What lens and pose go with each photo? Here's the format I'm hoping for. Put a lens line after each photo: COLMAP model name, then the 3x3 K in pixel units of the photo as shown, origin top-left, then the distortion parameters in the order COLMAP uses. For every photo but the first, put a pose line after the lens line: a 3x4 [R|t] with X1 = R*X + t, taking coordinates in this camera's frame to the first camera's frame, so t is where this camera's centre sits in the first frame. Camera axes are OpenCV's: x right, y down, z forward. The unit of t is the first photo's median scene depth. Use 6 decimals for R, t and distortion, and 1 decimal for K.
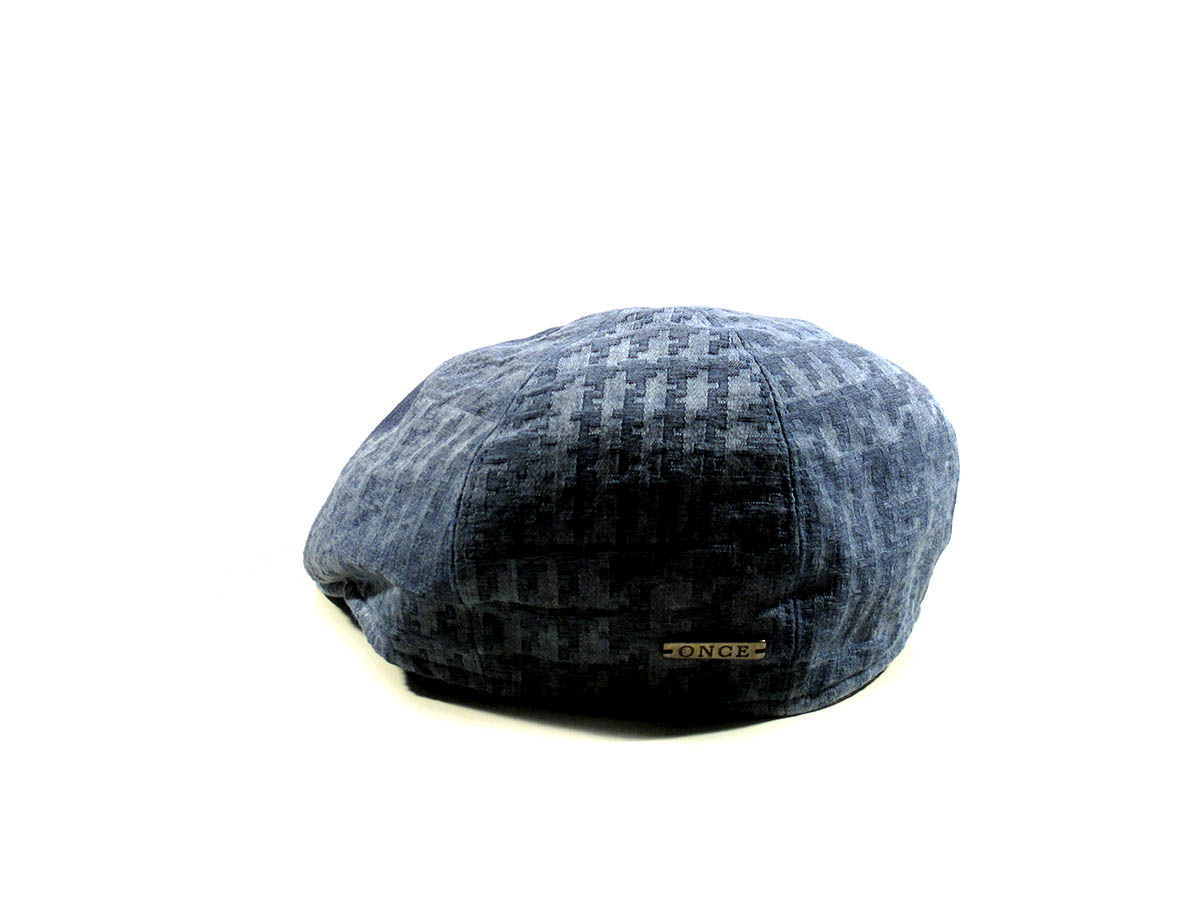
lens RADIAL K [[2468.3, 0, 599.2], [0, 2468.3, 452.8], [0, 0, 1]] dist [-0.095266, 0.000000]
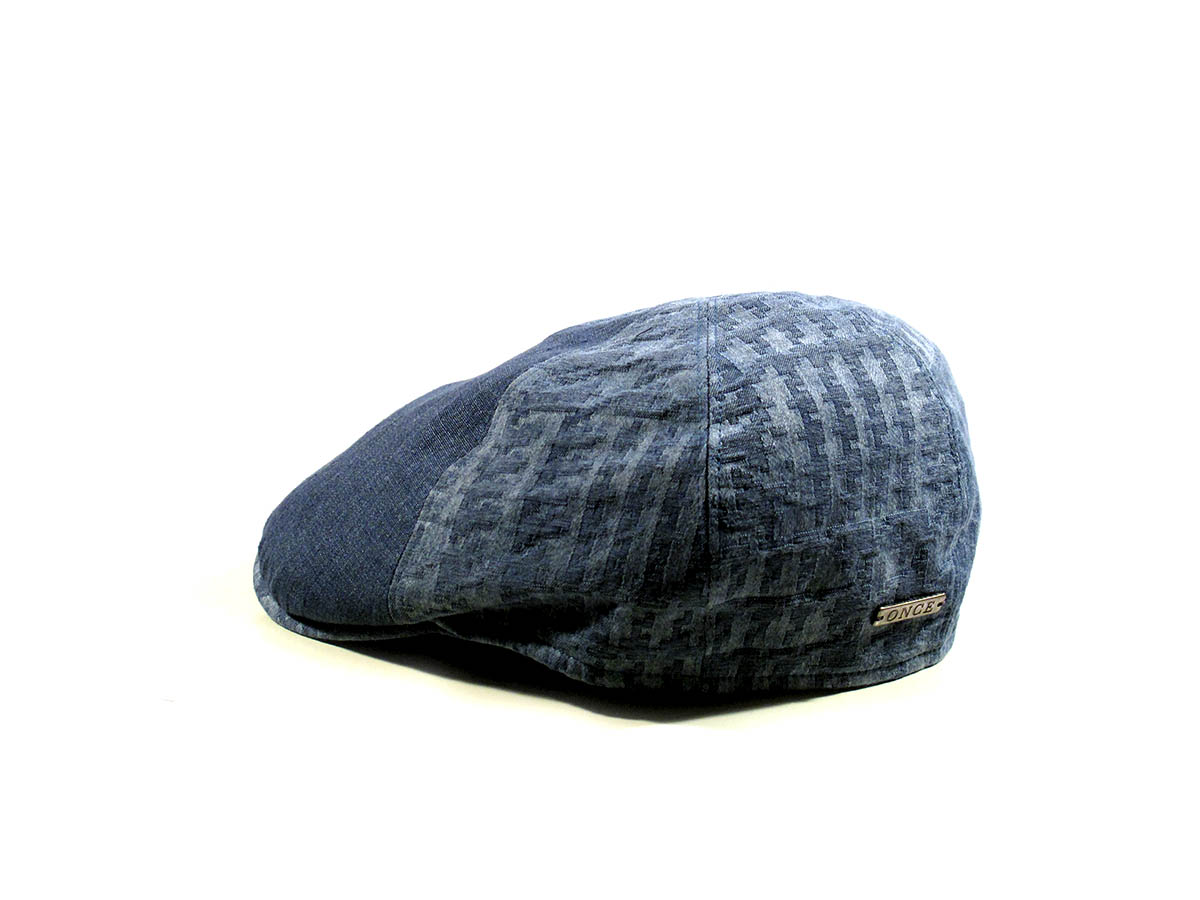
lens RADIAL K [[2468.3, 0, 599.0], [0, 2468.3, 448.3], [0, 0, 1]] dist [-0.095266, 0.000000]
pose [[0.828798, -0.130170, 0.544197, -0.625507], [0.129015, 0.990815, 0.040514, -0.048049], [-0.544472, 0.036632, 0.837979, 0.187467]]
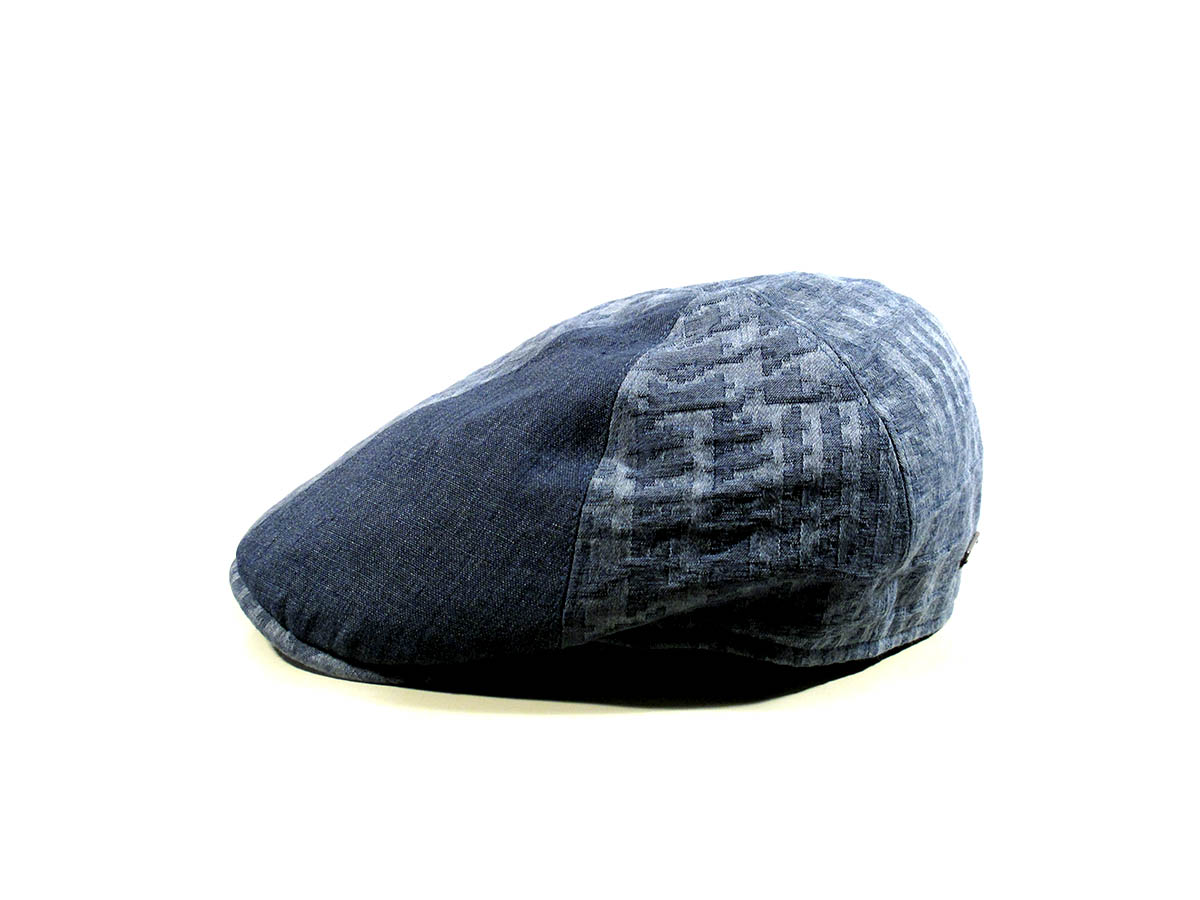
lens RADIAL K [[2468.3, 0, 600.3], [0, 2468.3, 450.7], [0, 0, 1]] dist [-0.095266, 0.000000]
pose [[0.365733, -0.222933, 0.903626, -1.036255], [0.213940, 0.965029, 0.151491, -0.173781], [-0.905798, 0.137917, 0.400637, 0.689155]]
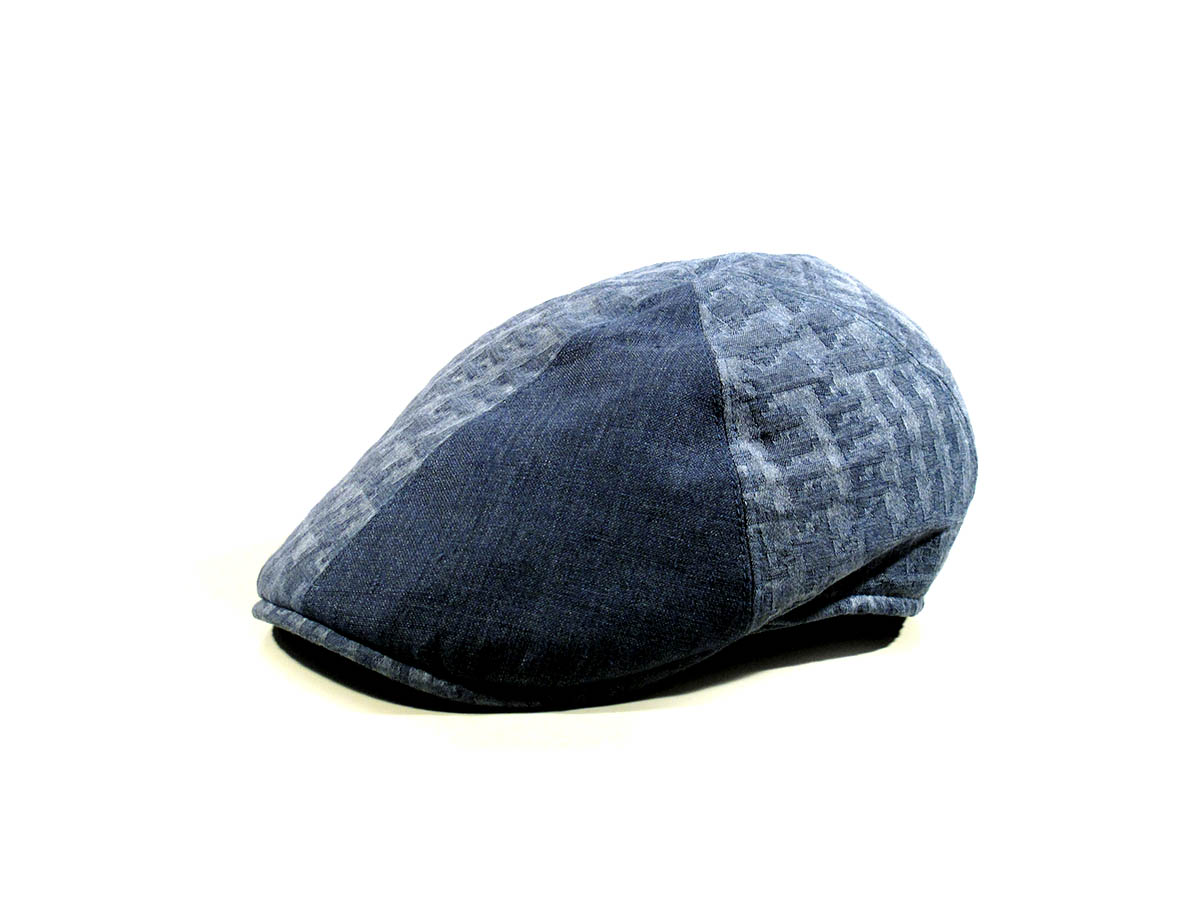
lens RADIAL K [[2468.3, 0, 598.1], [0, 2468.3, 449.0], [0, 0, 1]] dist [-0.095266, 0.000000]
pose [[-0.205006, -0.239909, 0.948903, -1.091627], [0.222200, 0.932772, 0.283836, -0.325987], [-0.953205, 0.269034, -0.137916, 1.308982]]
